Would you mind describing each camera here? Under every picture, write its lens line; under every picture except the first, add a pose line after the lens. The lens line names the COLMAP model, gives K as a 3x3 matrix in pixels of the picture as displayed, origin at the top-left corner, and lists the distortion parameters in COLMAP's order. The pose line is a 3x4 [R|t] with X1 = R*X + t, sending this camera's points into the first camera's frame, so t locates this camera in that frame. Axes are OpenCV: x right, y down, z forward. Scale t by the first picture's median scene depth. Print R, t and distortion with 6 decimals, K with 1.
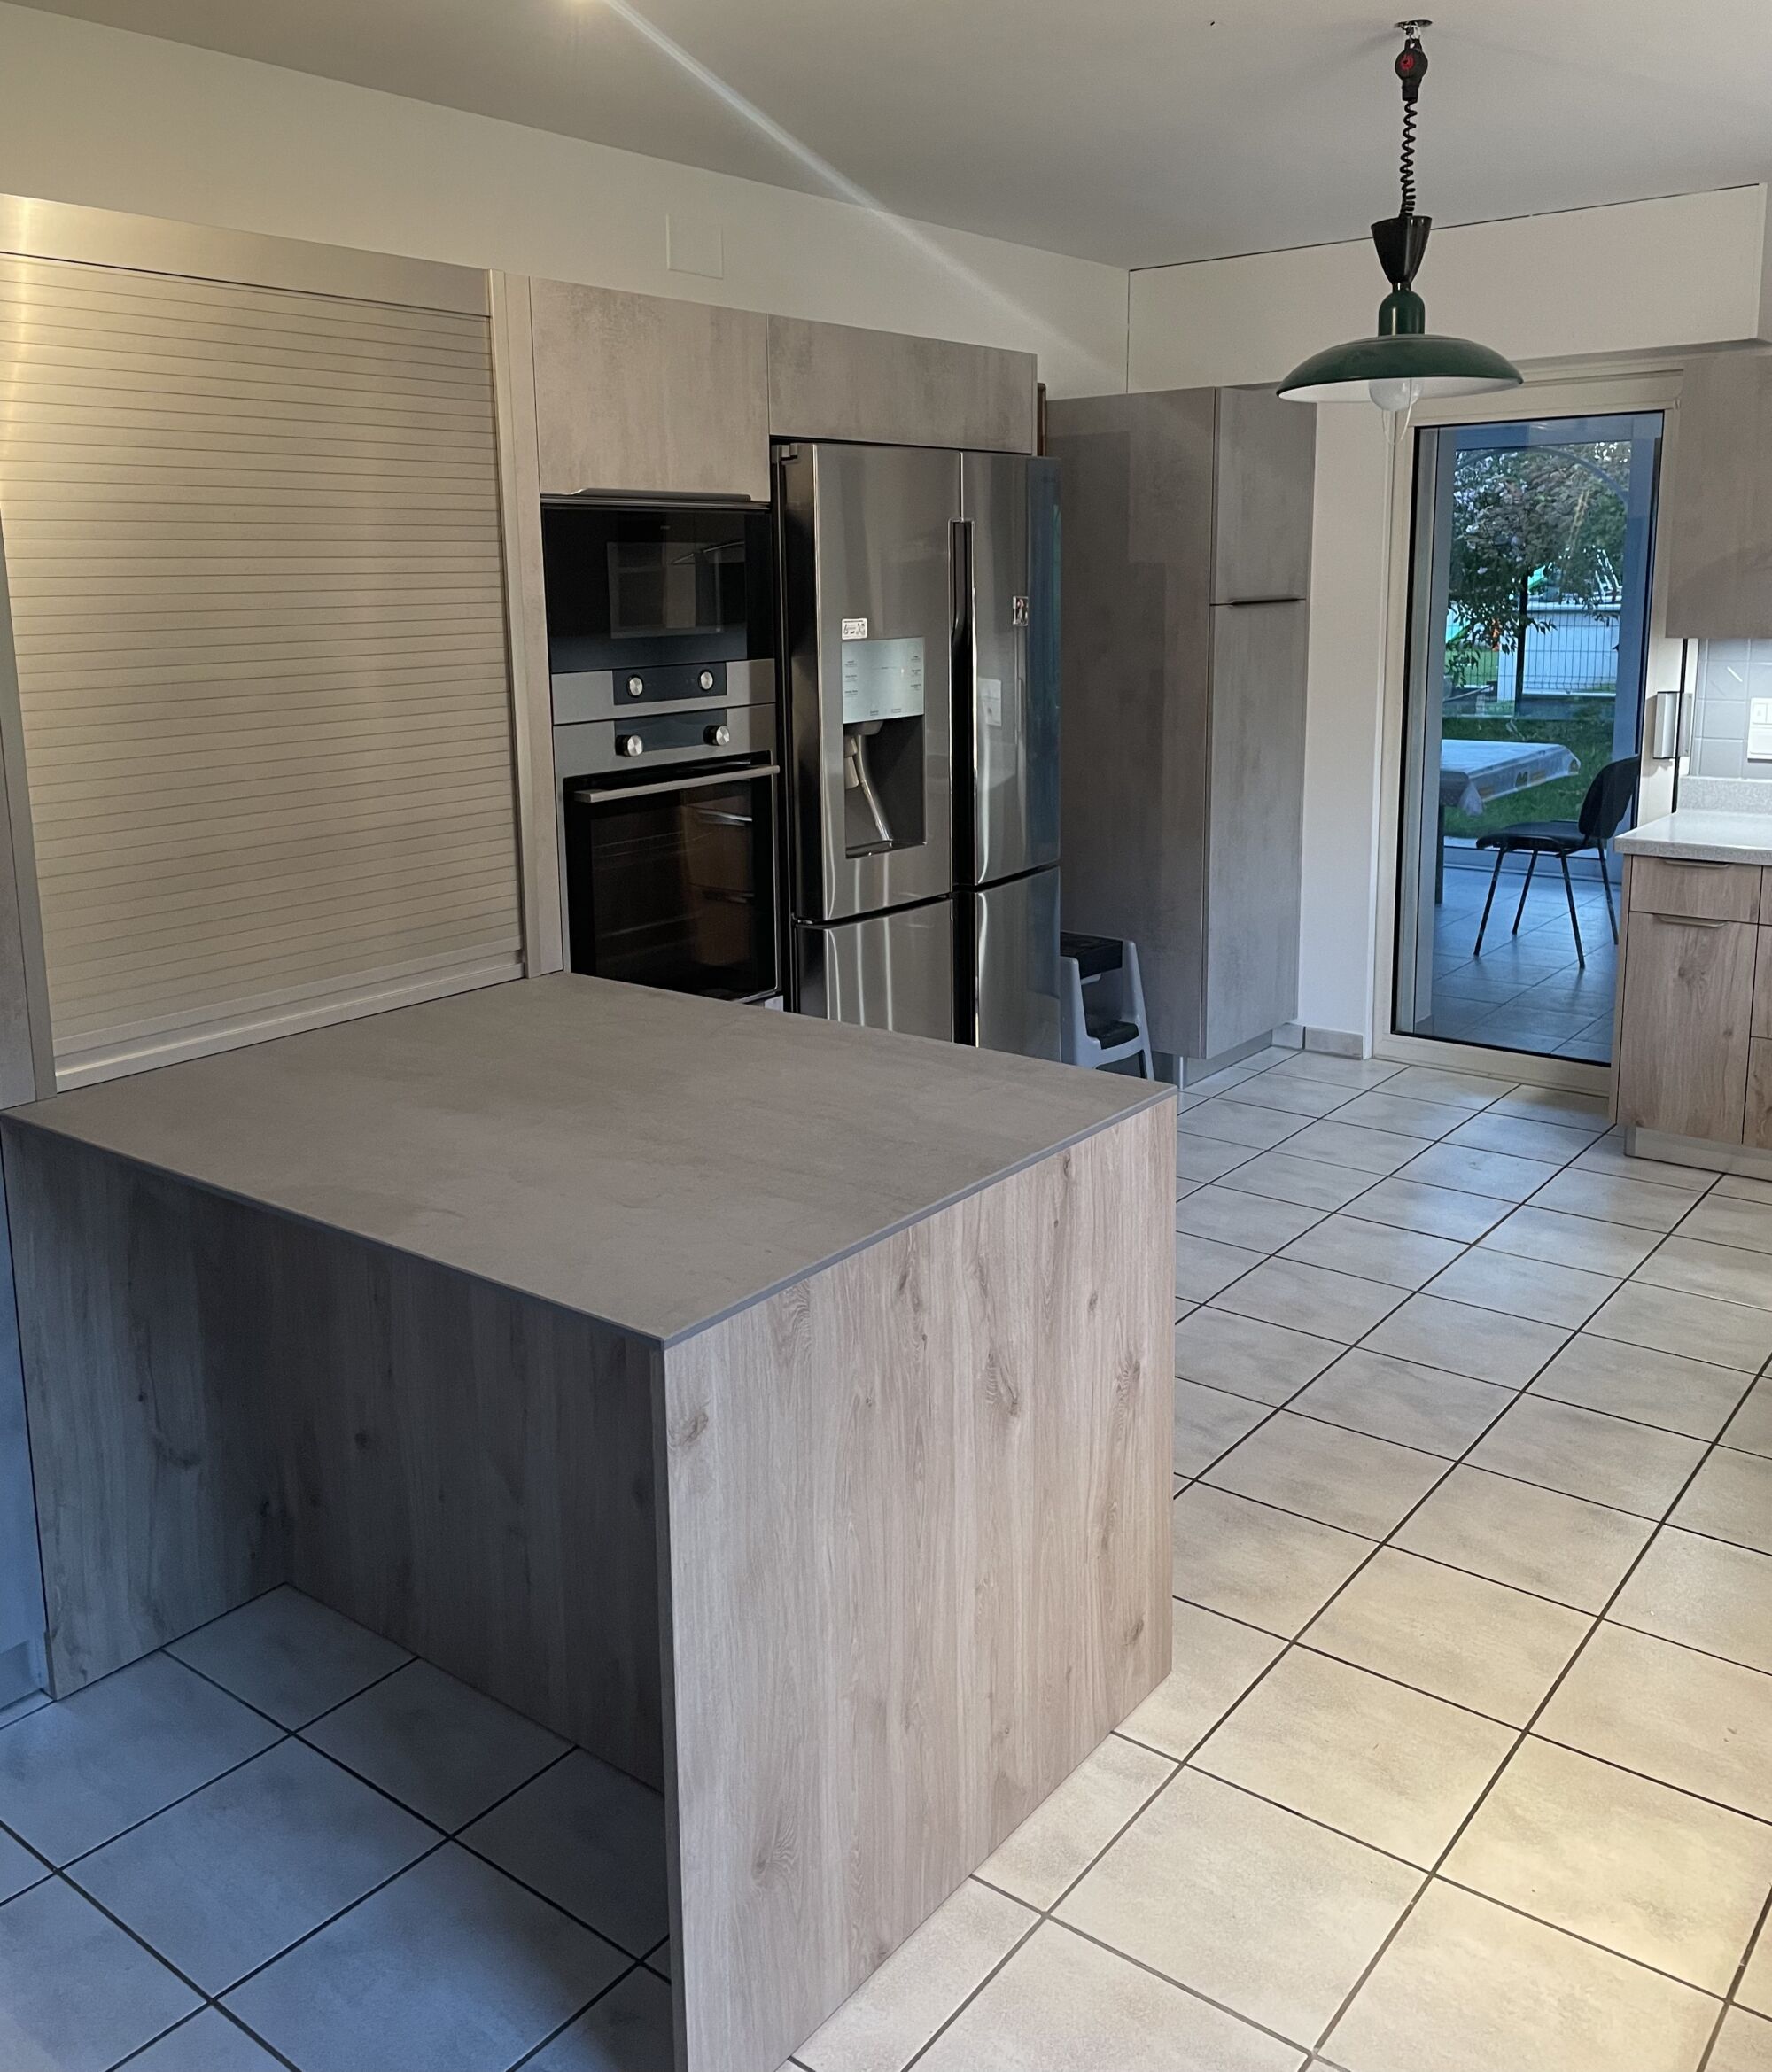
lens RADIAL K [[1765.7, 0, 881.8], [0, 1765.7, 873.4], [0, 0, 1]] dist [0.066971, -0.088924]
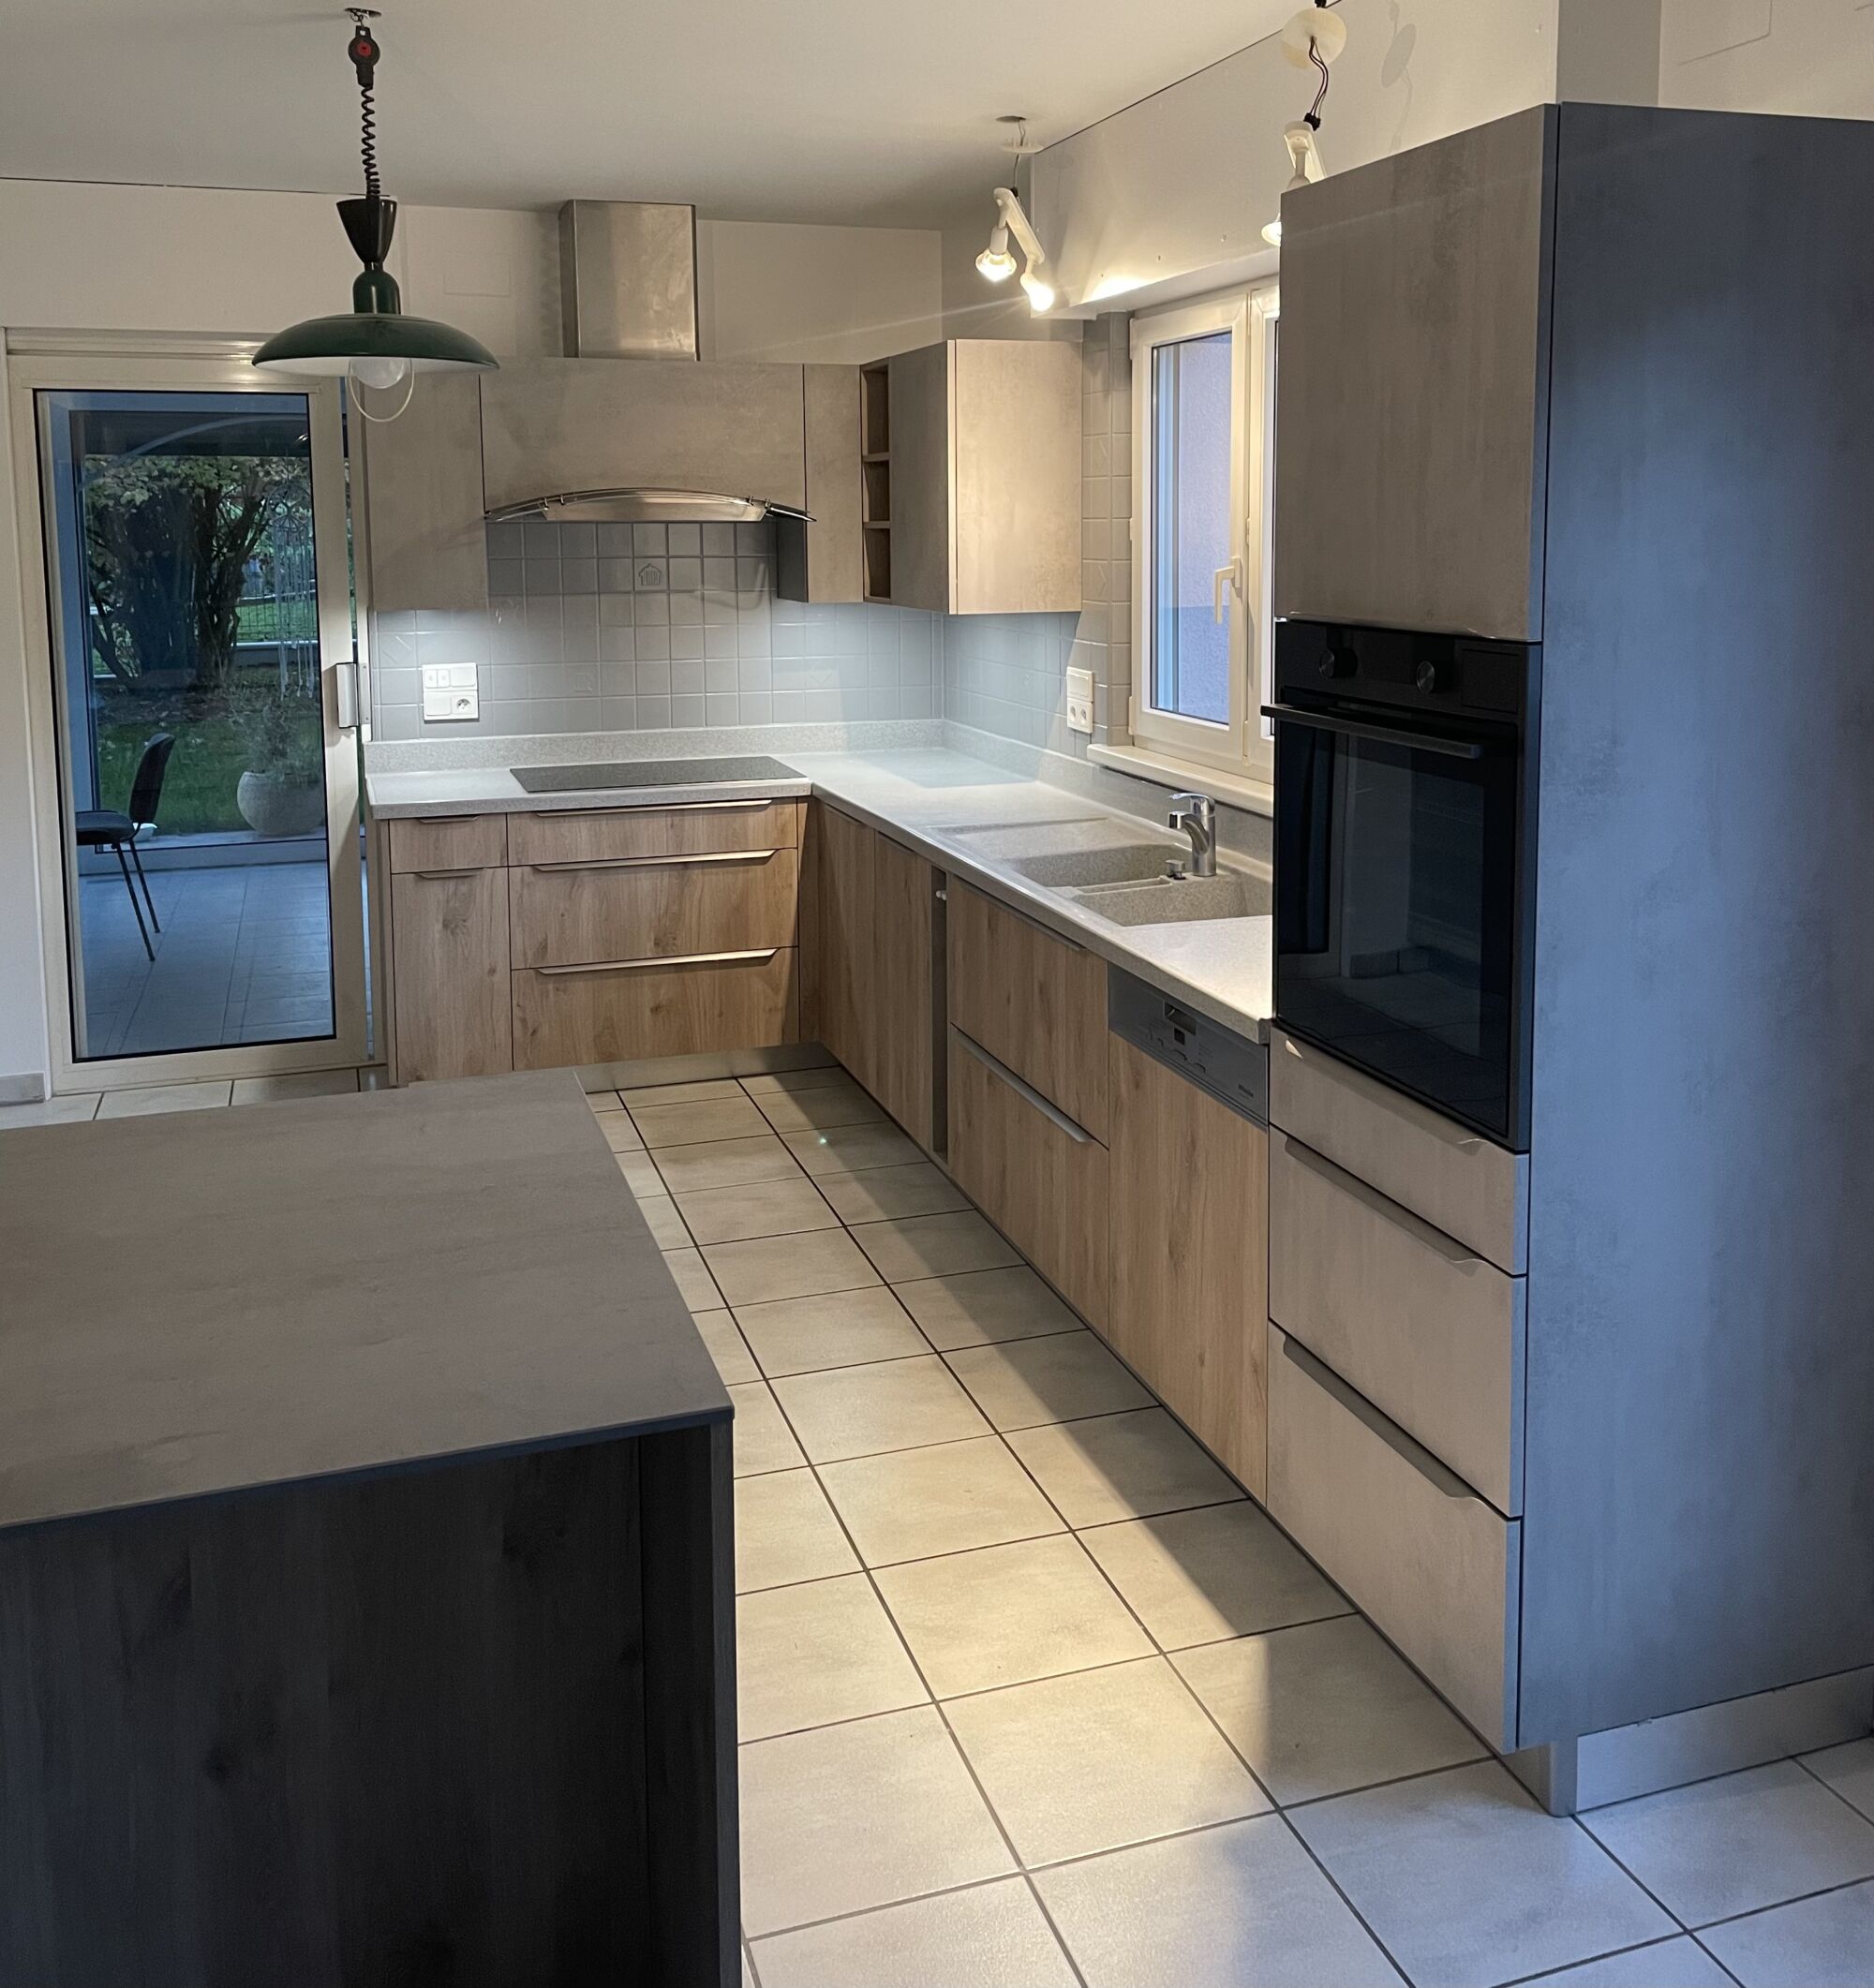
lens RADIAL K [[1858.0, 0, 930.0], [0, 1858.0, 714.5], [0, 0, 1]] dist [0.089244, -0.101015]
pose [[0.556383, -0.076825, 0.827367, -0.422924], [0.141142, 0.989985, -0.002990, -0.032950], [-0.818851, 0.118439, 0.561654, 0.179865]]
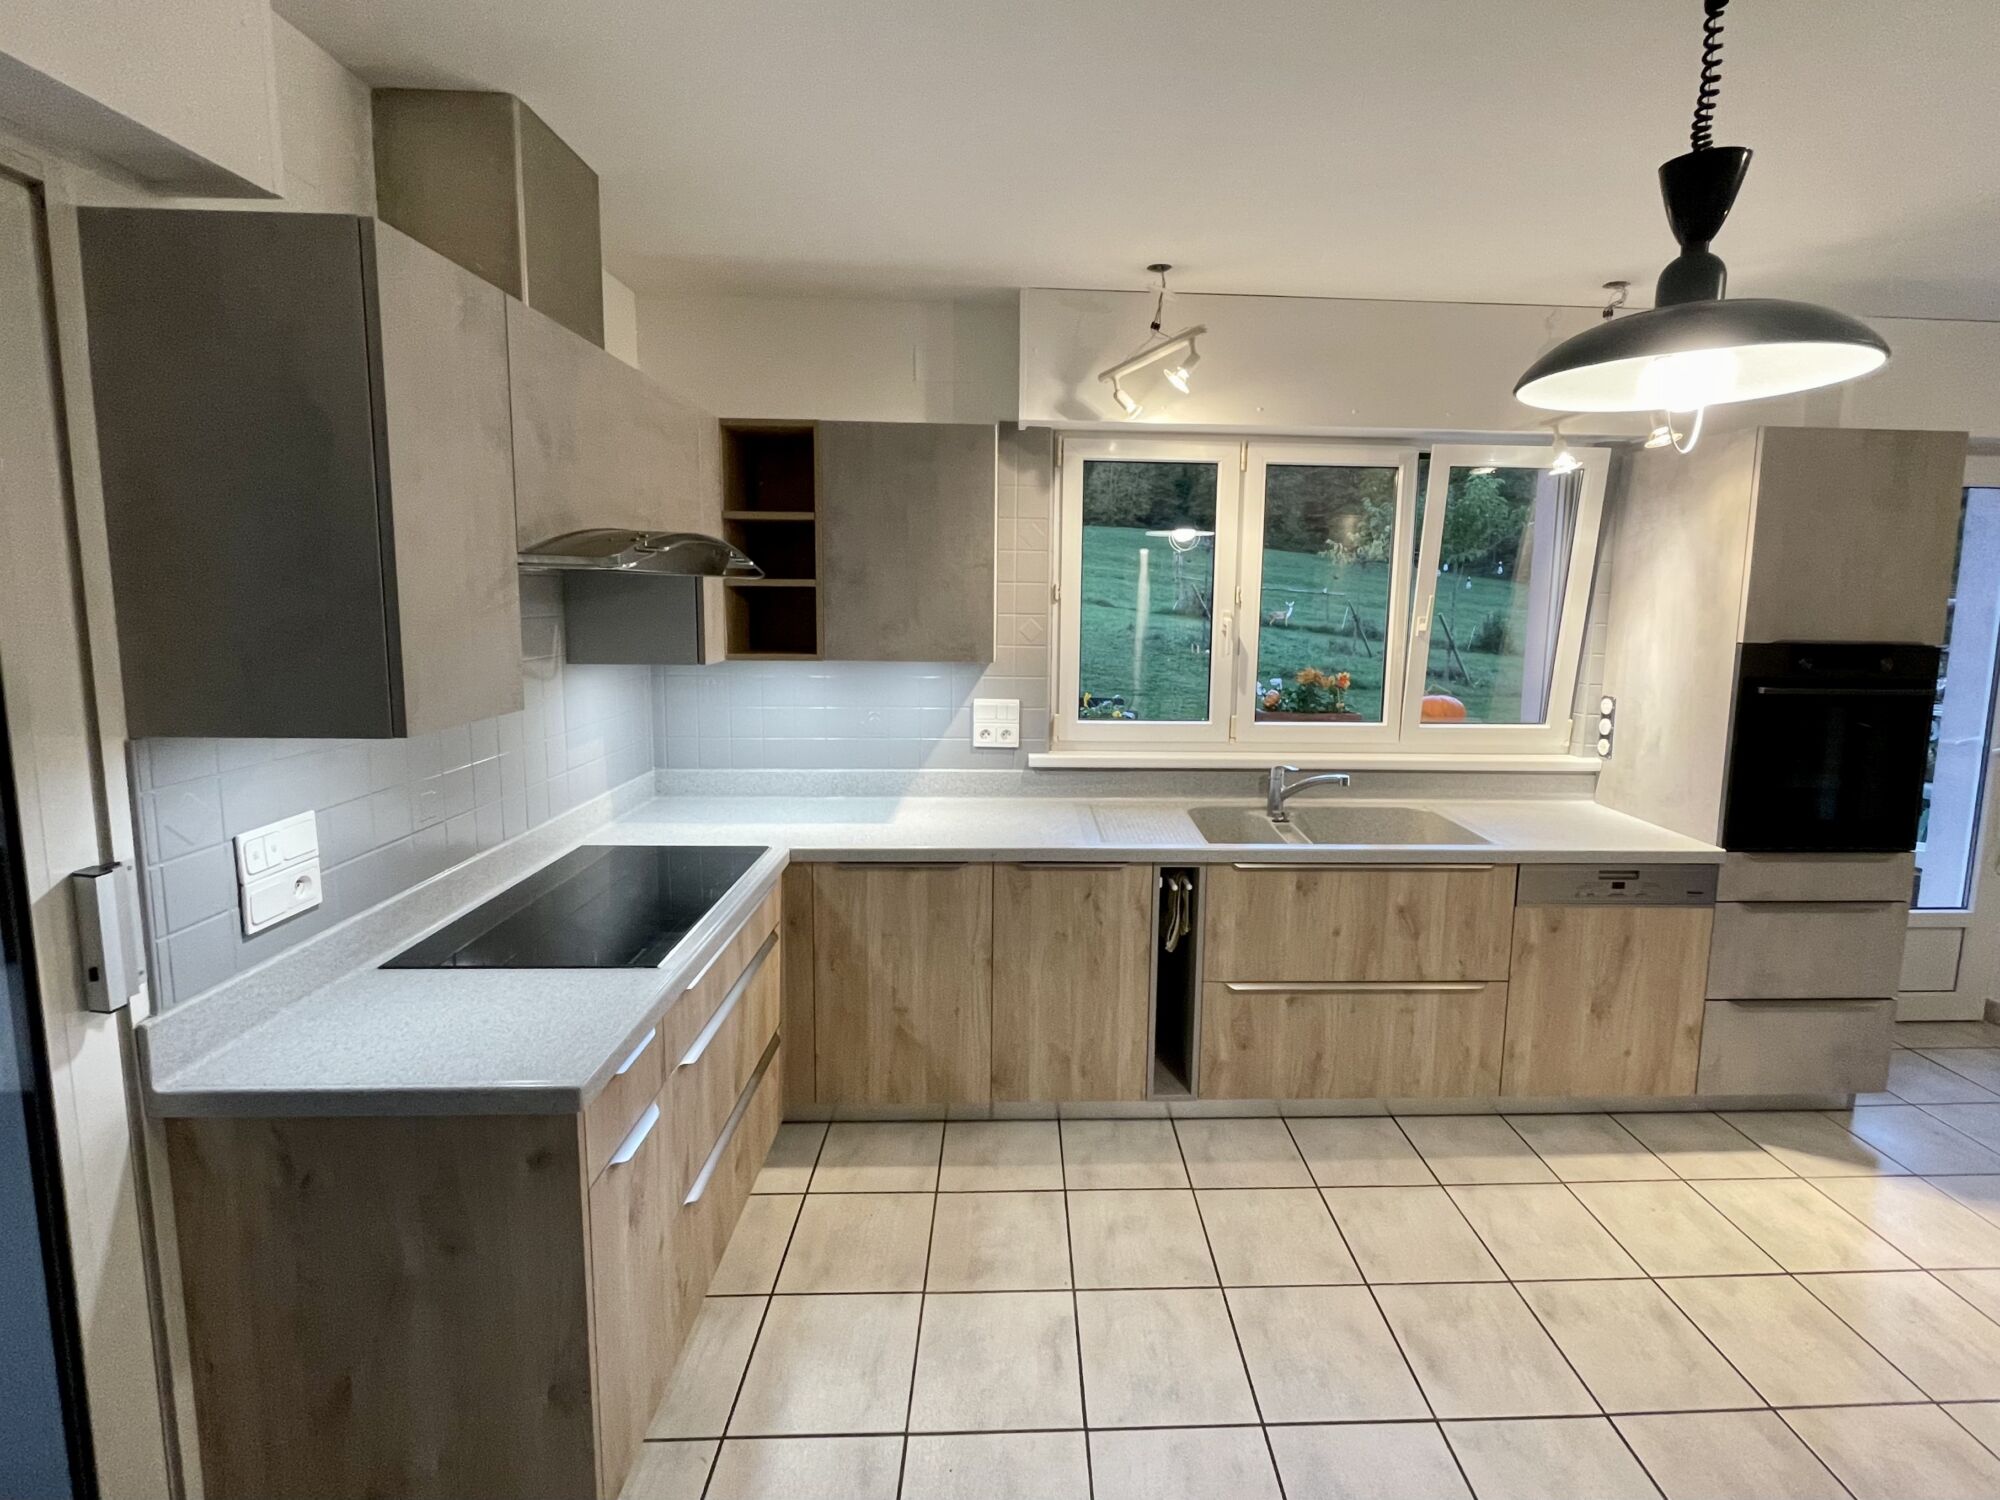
lens RADIAL K [[895.2, 0, 1048.5], [0, 895.2, 698.7], [0, 0, 1]] dist [-0.001492, -0.000538]
pose [[-0.643634, -0.086203, 0.760464, 0.161615], [0.128114, 0.967480, 0.218102, -0.257044], [-0.754535, 0.237804, -0.611659, 1.470084]]
